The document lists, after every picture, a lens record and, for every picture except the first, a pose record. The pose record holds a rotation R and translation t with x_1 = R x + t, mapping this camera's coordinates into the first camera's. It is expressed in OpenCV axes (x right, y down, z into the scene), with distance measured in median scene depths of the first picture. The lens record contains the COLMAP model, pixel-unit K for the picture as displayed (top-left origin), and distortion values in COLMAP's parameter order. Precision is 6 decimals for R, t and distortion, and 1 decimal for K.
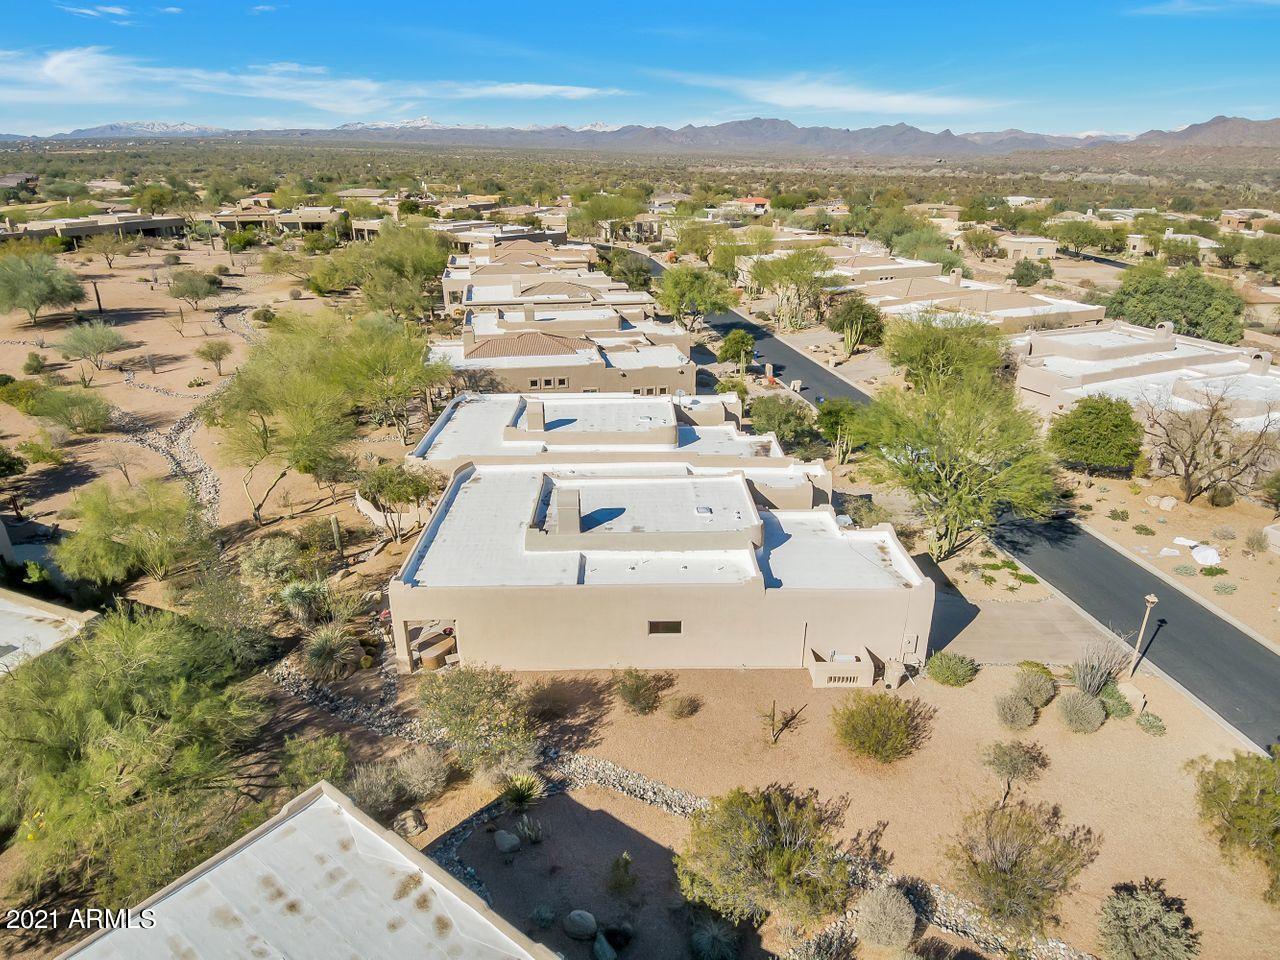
lens RADIAL K [[766.8, 0, 640.0], [0, 766.8, 480.0], [0, 0, 1]] dist [0.074265, -0.097199]
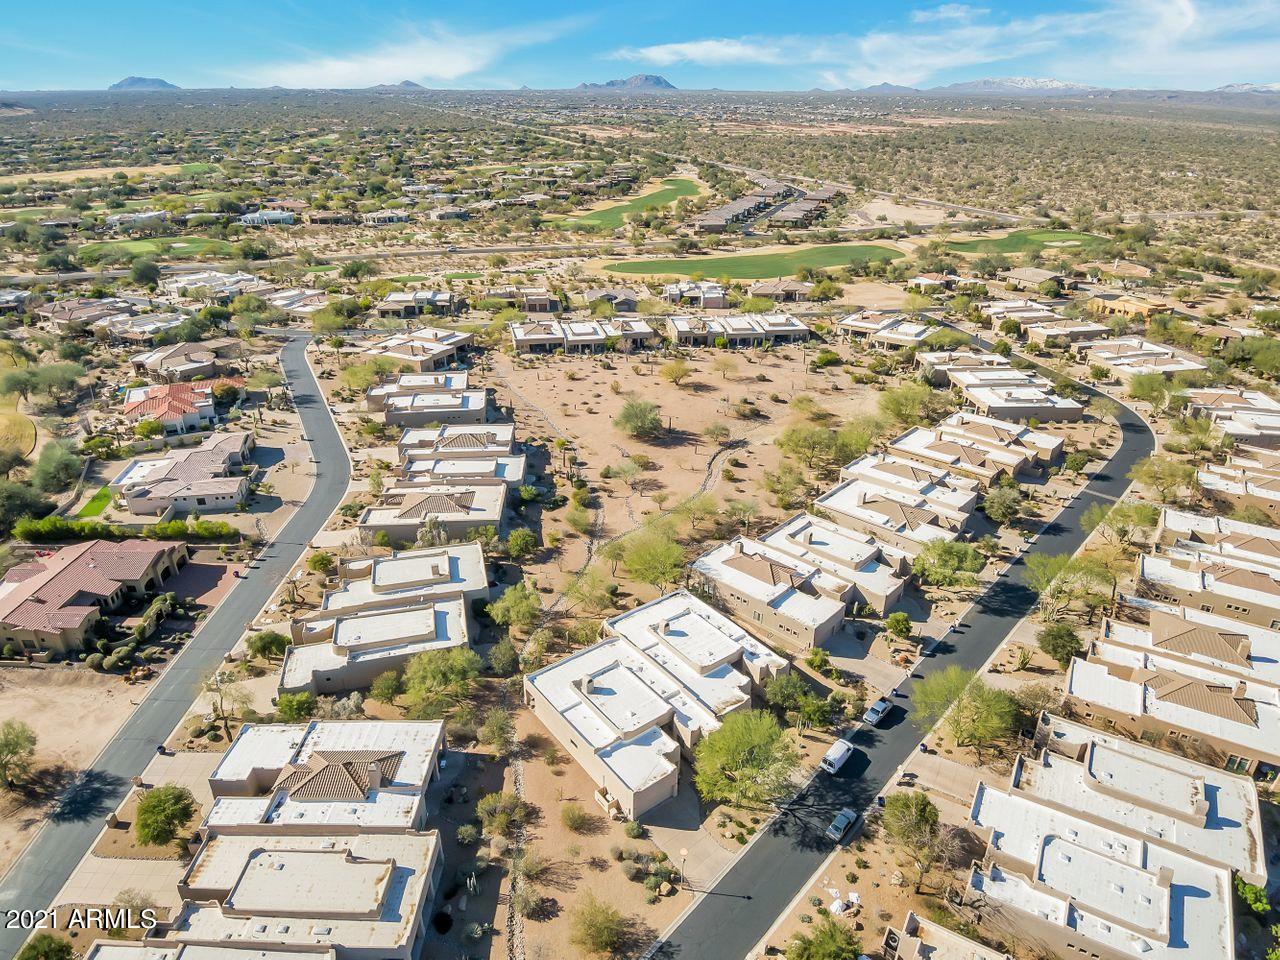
lens RADIAL K [[766.8, 0, 640.0], [0, 766.8, 480.0], [0, 0, 1]] dist [0.074265, -0.097199]
pose [[0.593189, 0.347887, -0.726018, 0.939820], [-0.311721, 0.930720, 0.191284, -0.652207], [0.742265, 0.112847, 0.660536, -0.370820]]
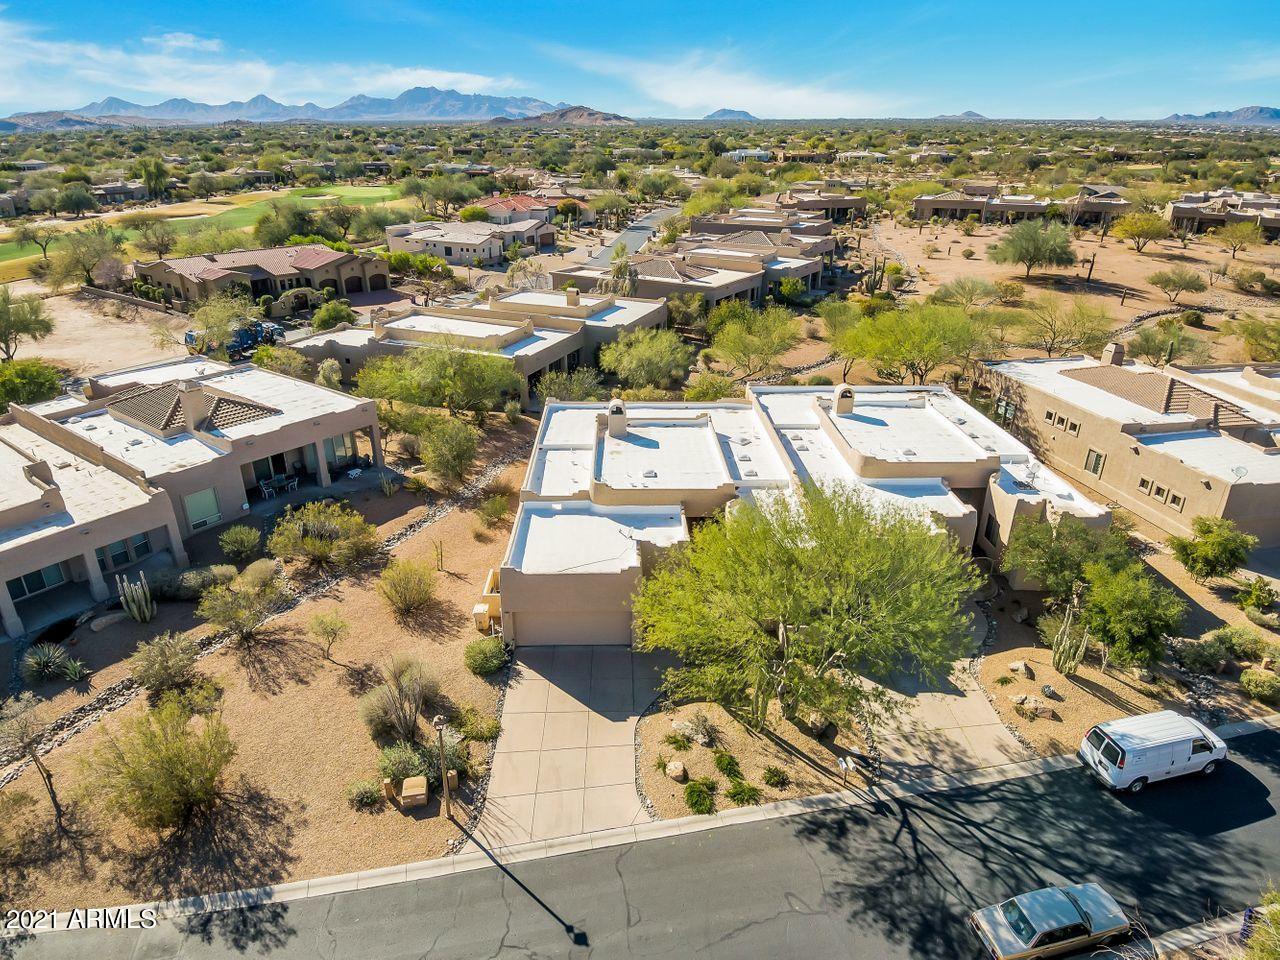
lens RADIAL K [[766.8, 0, 640.0], [0, 766.8, 480.0], [0, 0, 1]] dist [0.074265, -0.097199]
pose [[0.007907, 0.400259, -0.916368, 0.638144], [-0.387589, 0.845986, 0.366172, -0.202244], [0.921799, 0.352278, 0.161825, 0.495129]]
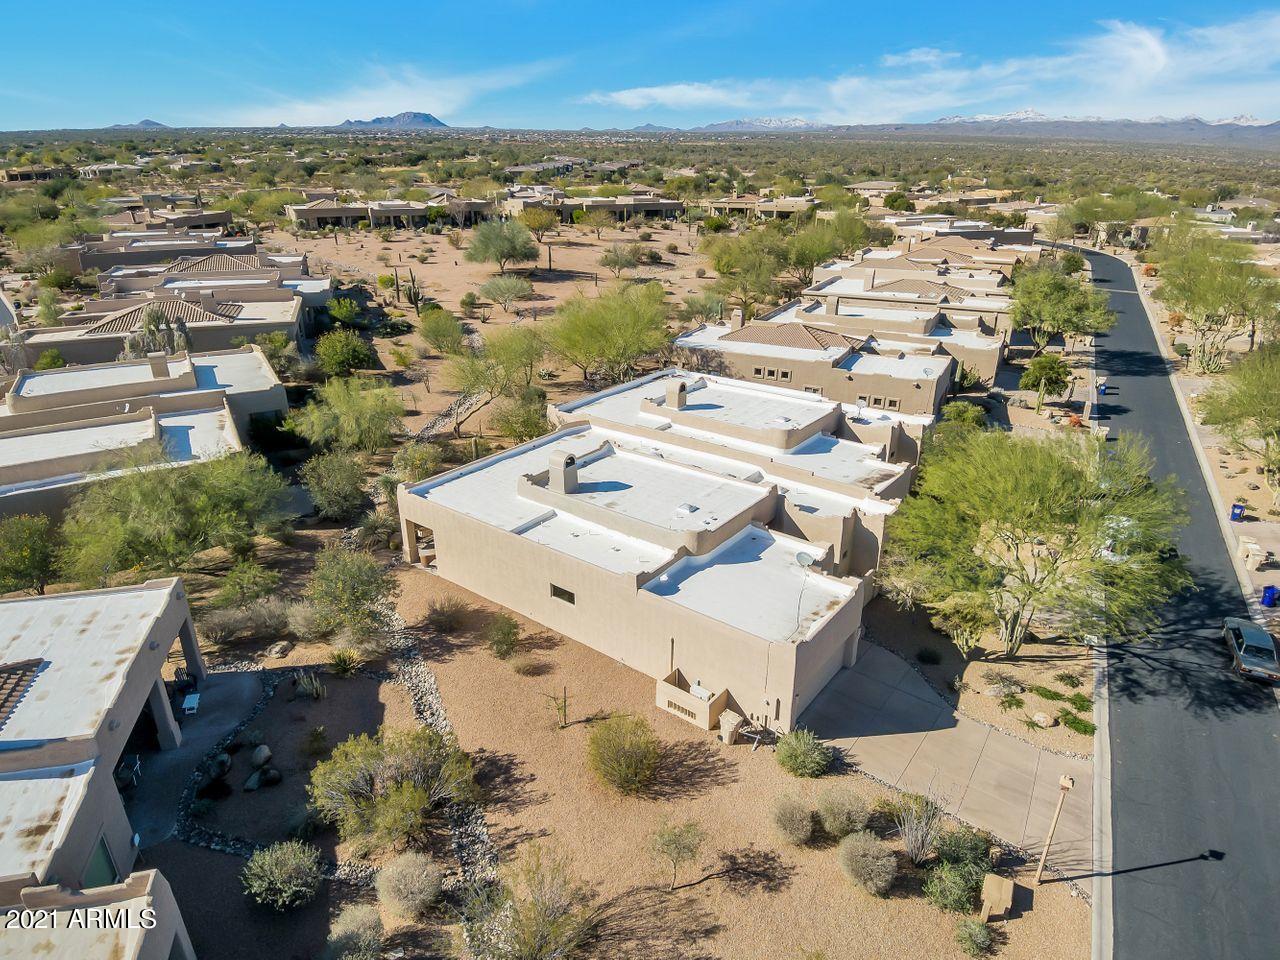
lens RADIAL K [[766.8, 0, 640.0], [0, 766.8, 480.0], [0, 0, 1]] dist [0.074265, -0.097199]
pose [[0.783743, 0.242743, -0.571683, 0.349370], [-0.238996, 0.967454, 0.083143, -0.035996], [0.573260, 0.071468, 0.816251, 0.105155]]
